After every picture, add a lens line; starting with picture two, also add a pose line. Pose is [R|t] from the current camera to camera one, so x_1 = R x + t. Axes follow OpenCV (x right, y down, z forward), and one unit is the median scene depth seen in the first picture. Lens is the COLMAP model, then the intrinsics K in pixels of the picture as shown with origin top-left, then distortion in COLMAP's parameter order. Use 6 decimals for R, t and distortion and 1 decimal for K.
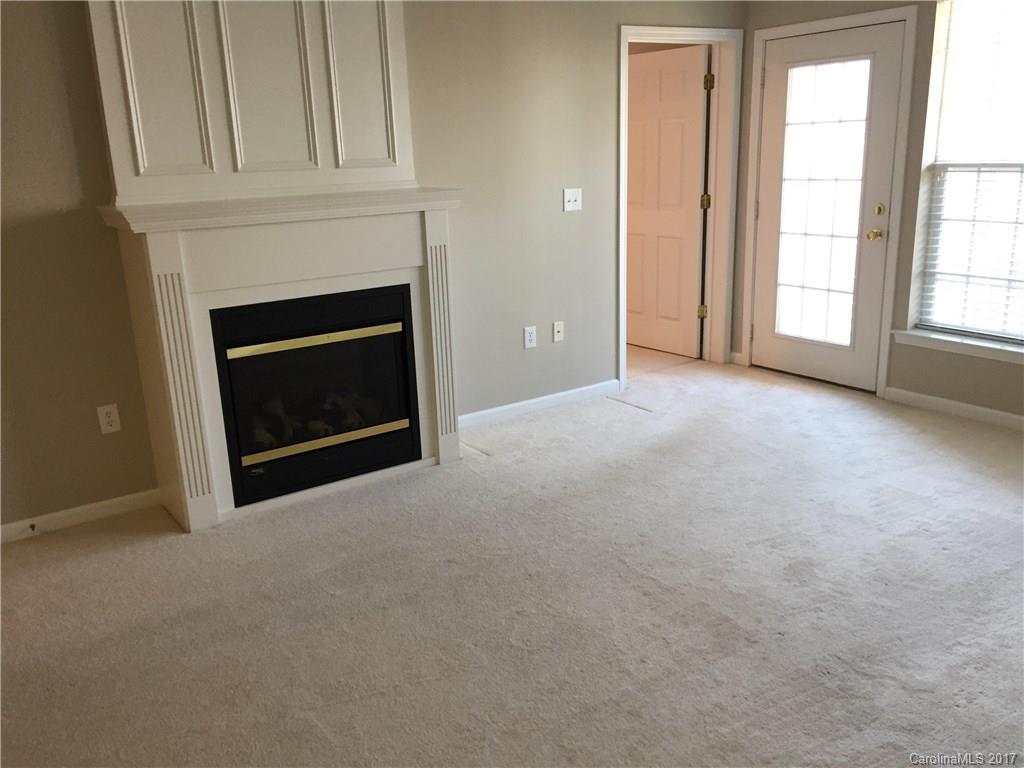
lens RADIAL K [[874.2, 0, 512.2], [0, 874.2, 378.5], [0, 0, 1]] dist [0.072151, -0.066118]
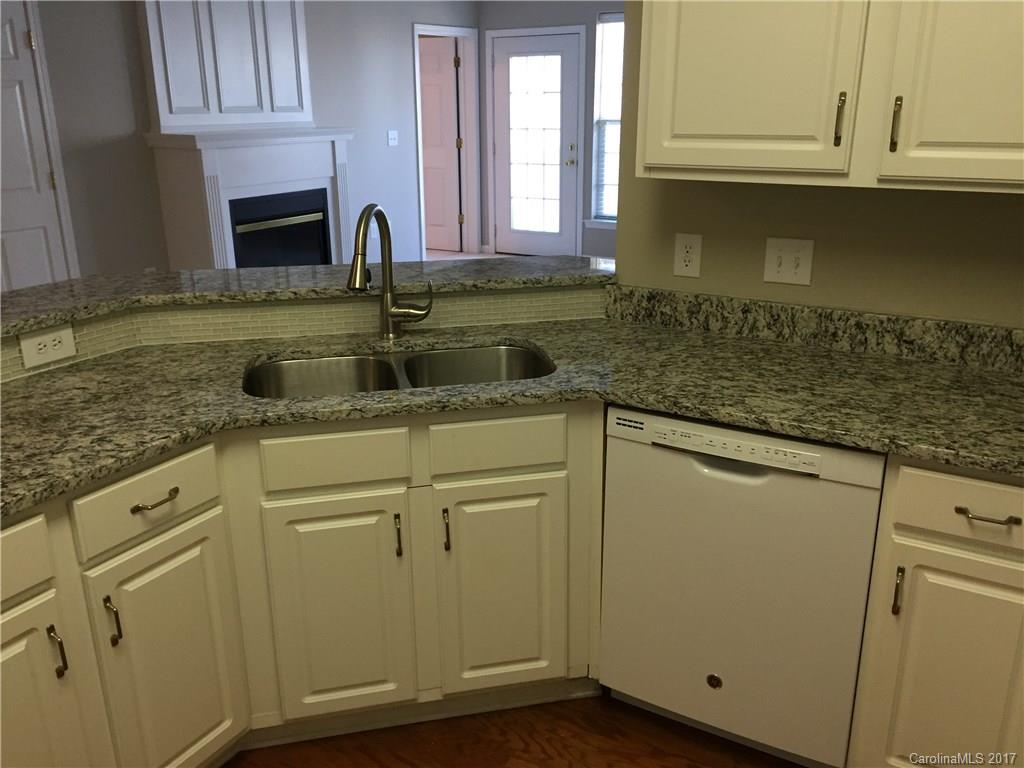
lens RADIAL K [[874.2, 0, 509.6], [0, 874.2, 383.0], [0, 0, 1]] dist [0.072151, -0.066118]
pose [[0.912952, -0.100739, 0.395437, -0.411529], [0.083437, 0.994659, 0.060760, 0.148552], [-0.399446, -0.022477, 0.916481, -0.508476]]
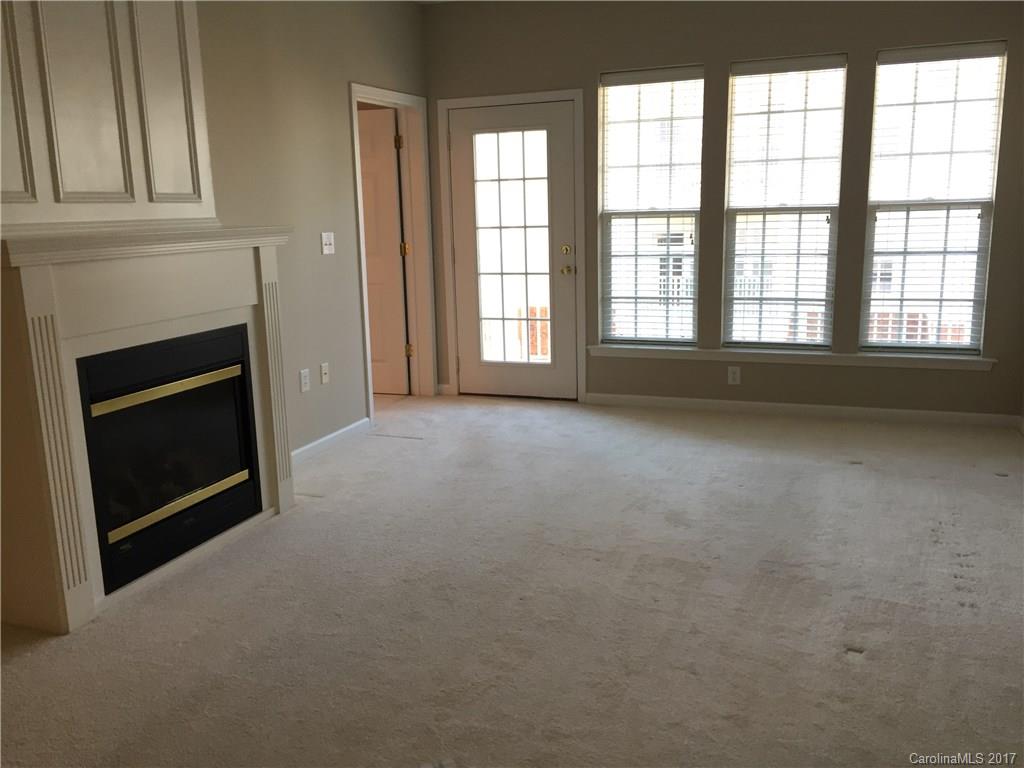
lens RADIAL K [[874.2, 0, 509.0], [0, 874.2, 378.4], [0, 0, 1]] dist [0.072151, -0.066118]
pose [[0.826801, -0.096844, 0.554095, -0.357409], [0.144853, 0.988502, -0.043376, 0.028299], [-0.543523, 0.116126, 0.831323, 0.054845]]
